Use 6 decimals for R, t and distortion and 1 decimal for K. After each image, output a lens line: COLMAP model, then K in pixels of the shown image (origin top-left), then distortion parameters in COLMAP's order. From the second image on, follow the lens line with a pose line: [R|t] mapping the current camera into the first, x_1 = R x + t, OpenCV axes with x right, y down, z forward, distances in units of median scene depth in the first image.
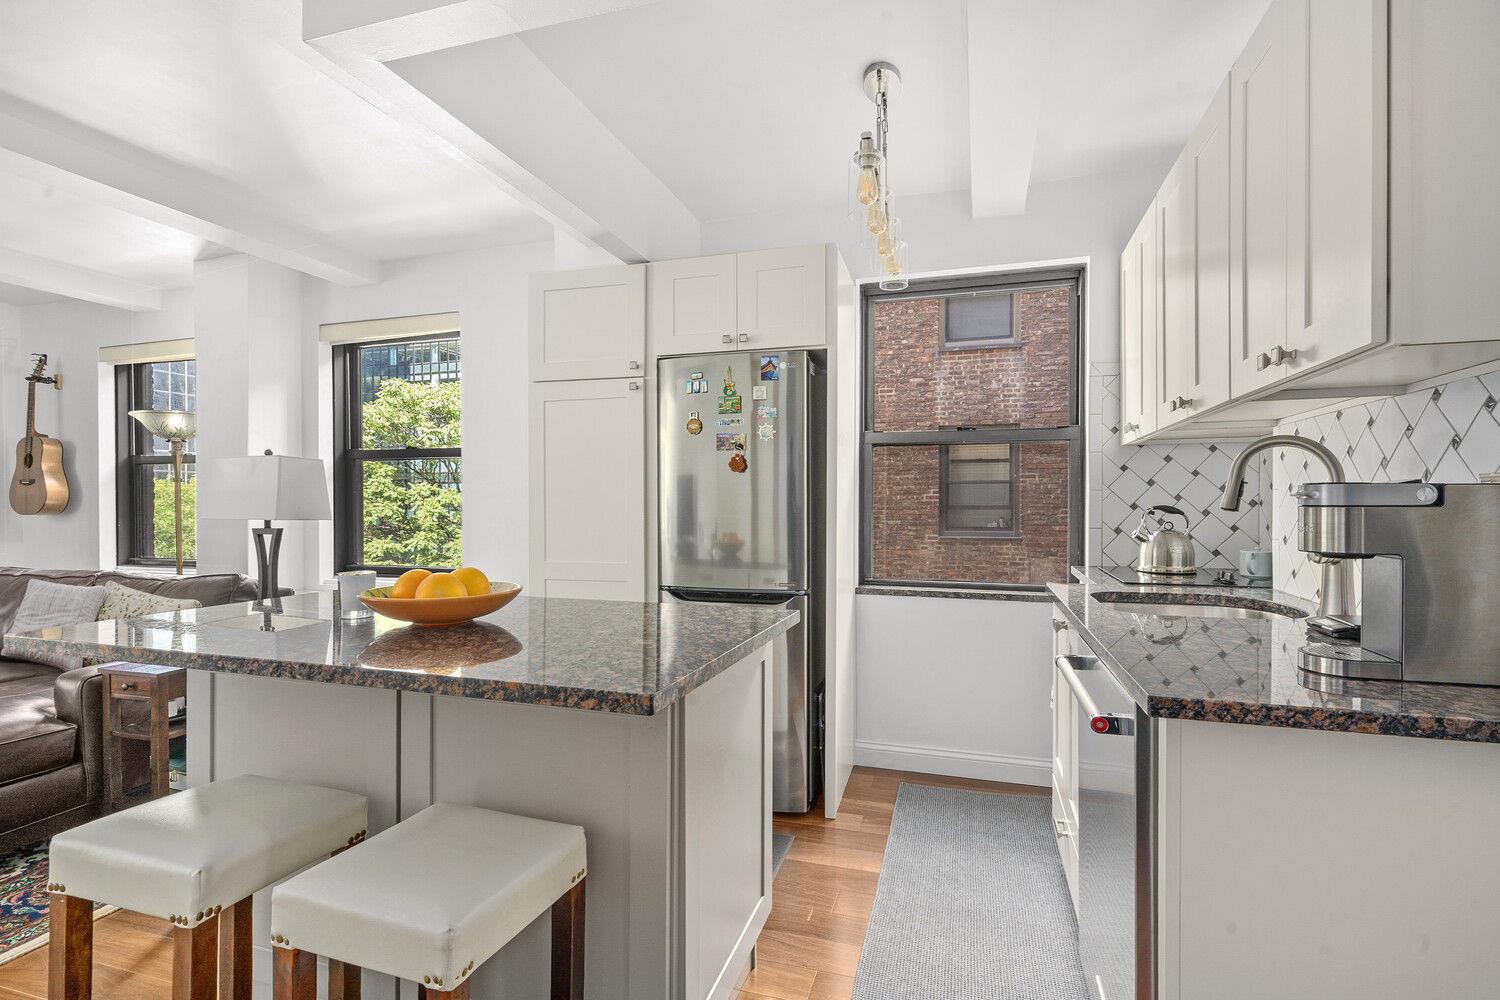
lens RADIAL K [[723.7, 0, 748.1], [0, 723.7, 503.4], [0, 0, 1]] dist [0.001744, 0.000067]
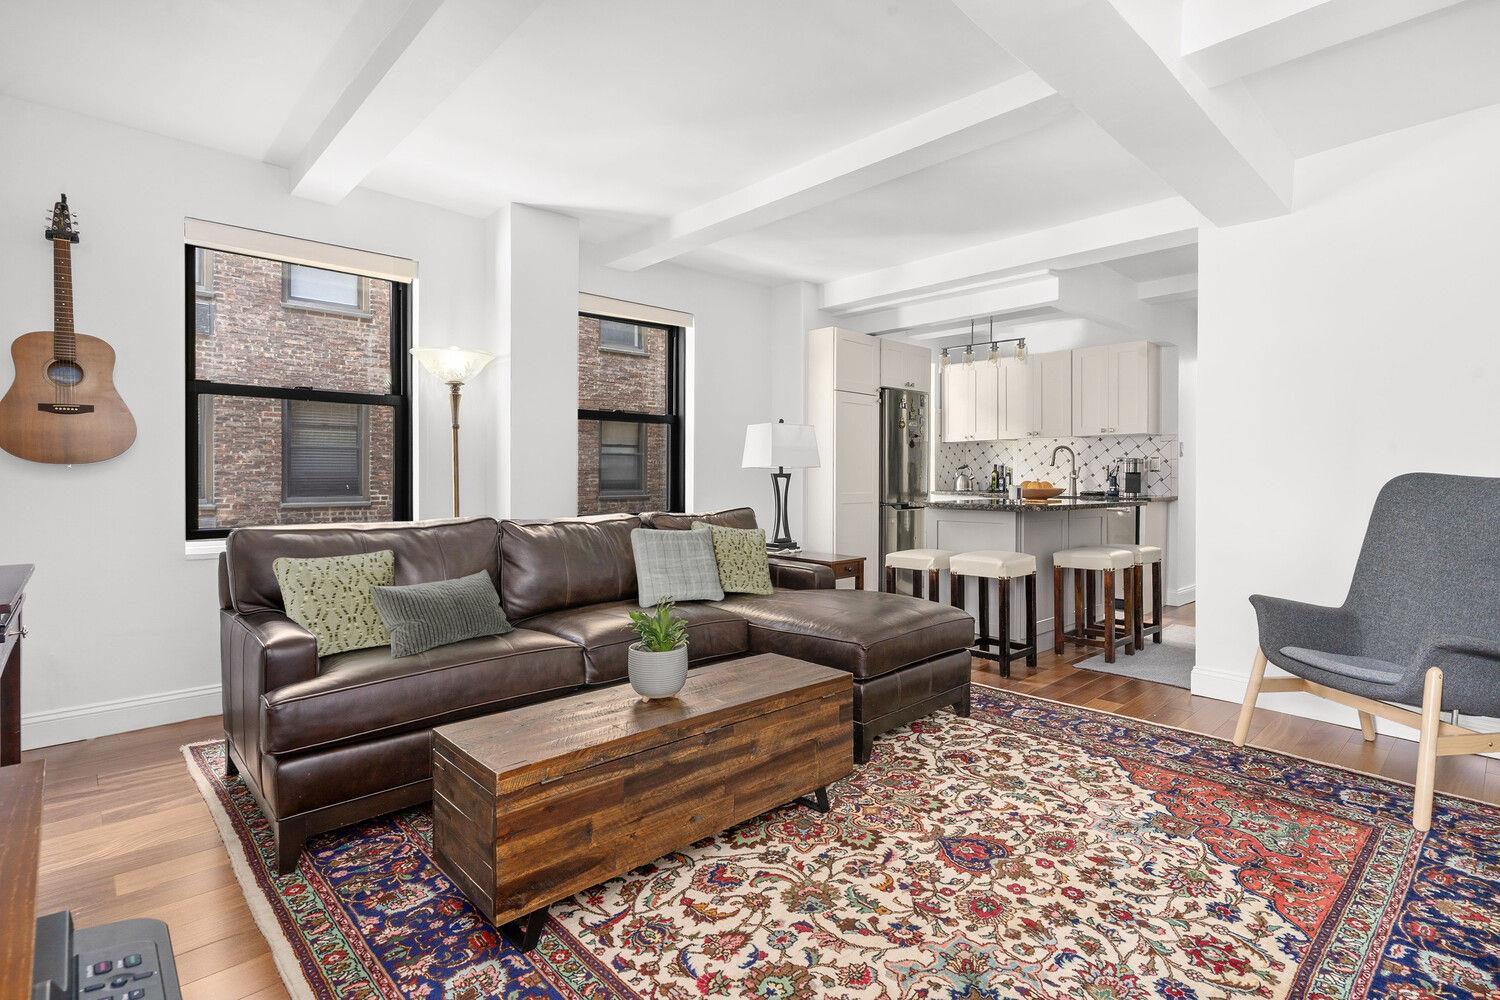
lens RADIAL K [[723.7, 0, 739.3], [0, 723.7, 474.5], [0, 0, 1]] dist [0.001744, 0.000067]
pose [[0.498364, 0.002748, 0.866964, -2.157722], [-0.003222, 0.999994, -0.001317, 0.040759], [-0.866962, -0.002137, 0.498370, 0.384424]]
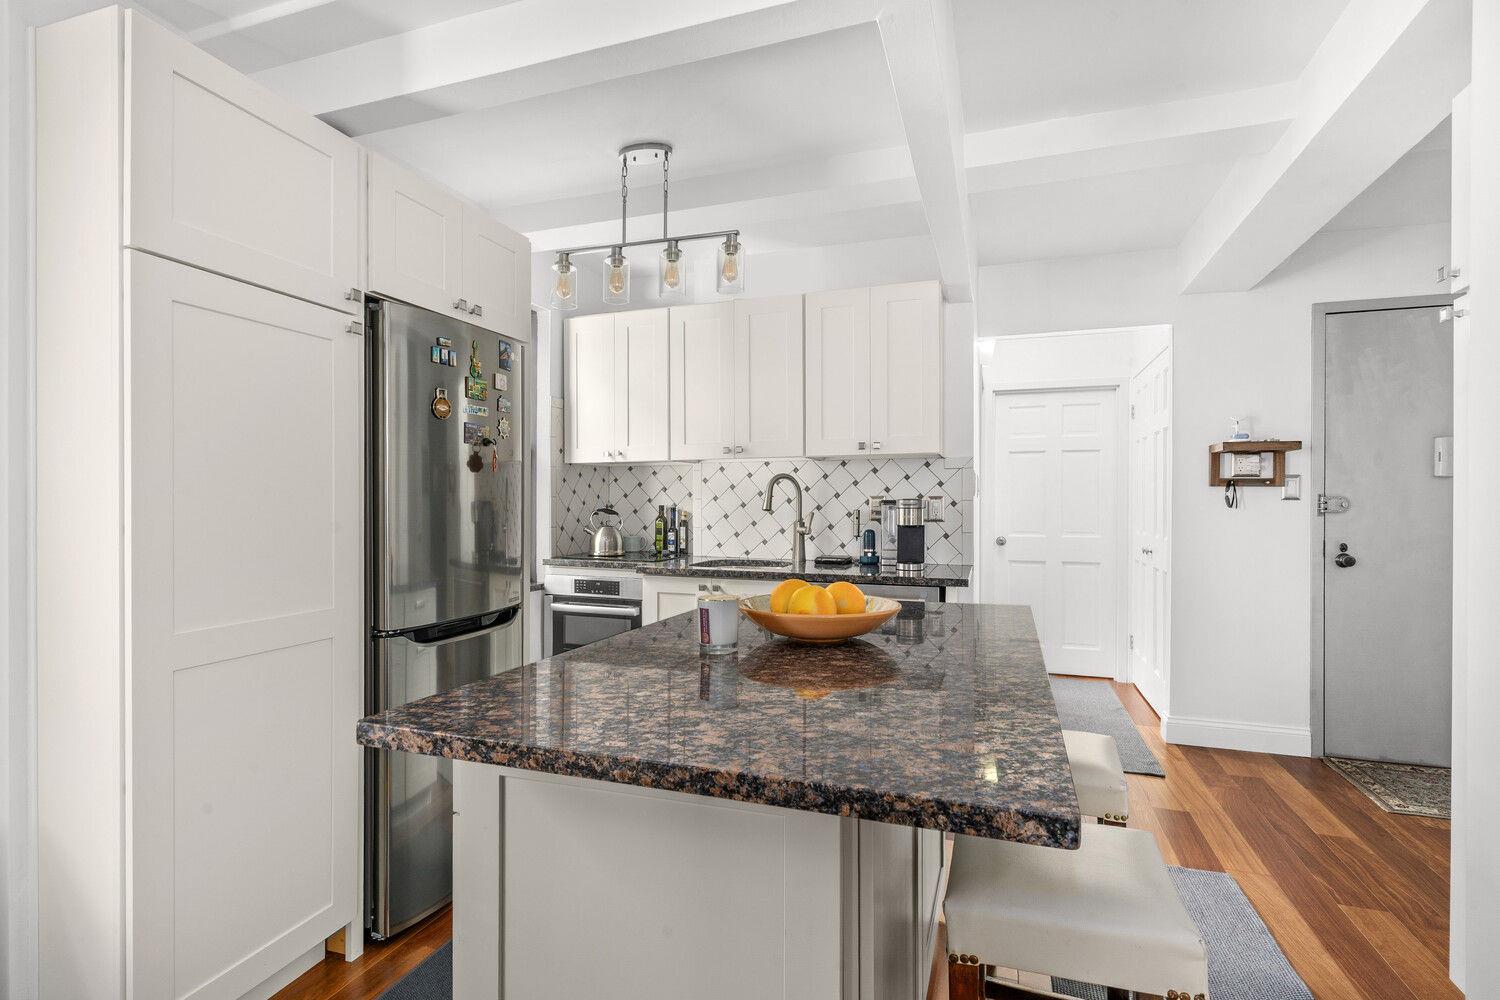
lens RADIAL K [[723.7, 0, 746.9], [0, 723.7, 500.9], [0, 0, 1]] dist [0.001744, 0.000067]
pose [[0.027775, 0.000920, 0.999614, -0.833582], [-0.000205, 1.000000, -0.000915, -0.011409], [-0.999614, -0.000179, 0.027776, 0.684095]]
